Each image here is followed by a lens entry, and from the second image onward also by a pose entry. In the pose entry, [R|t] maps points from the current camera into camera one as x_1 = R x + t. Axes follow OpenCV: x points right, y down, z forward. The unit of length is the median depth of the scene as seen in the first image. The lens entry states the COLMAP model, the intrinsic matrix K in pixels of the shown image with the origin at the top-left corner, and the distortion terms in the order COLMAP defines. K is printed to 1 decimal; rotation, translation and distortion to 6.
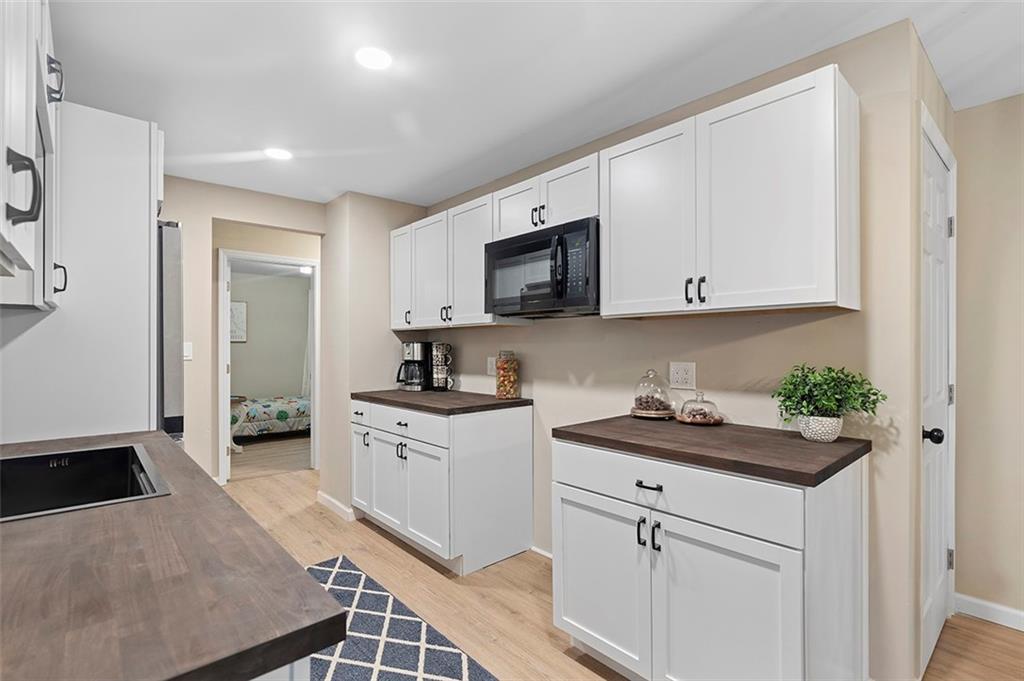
lens RADIAL K [[487.4, 0, 513.6], [0, 487.4, 341.2], [0, 0, 1]] dist [0.002200, 0.000099]
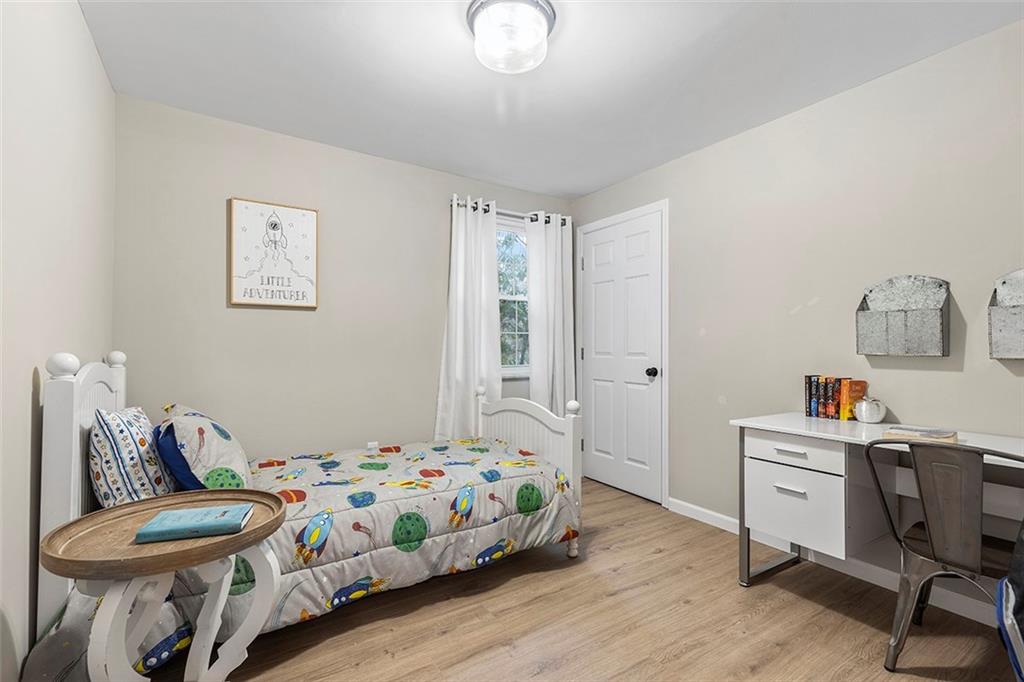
lens RADIAL K [[469.2, 0, 512.4], [0, 469.2, 345.5], [0, 0, 1]] dist [-0.001317, -0.000052]
pose [[0.987181, 0.005957, -0.159491, -0.360044], [-0.006184, 0.999980, -0.000926, 0.034831], [0.159482, 0.001900, 0.987199, 0.709747]]
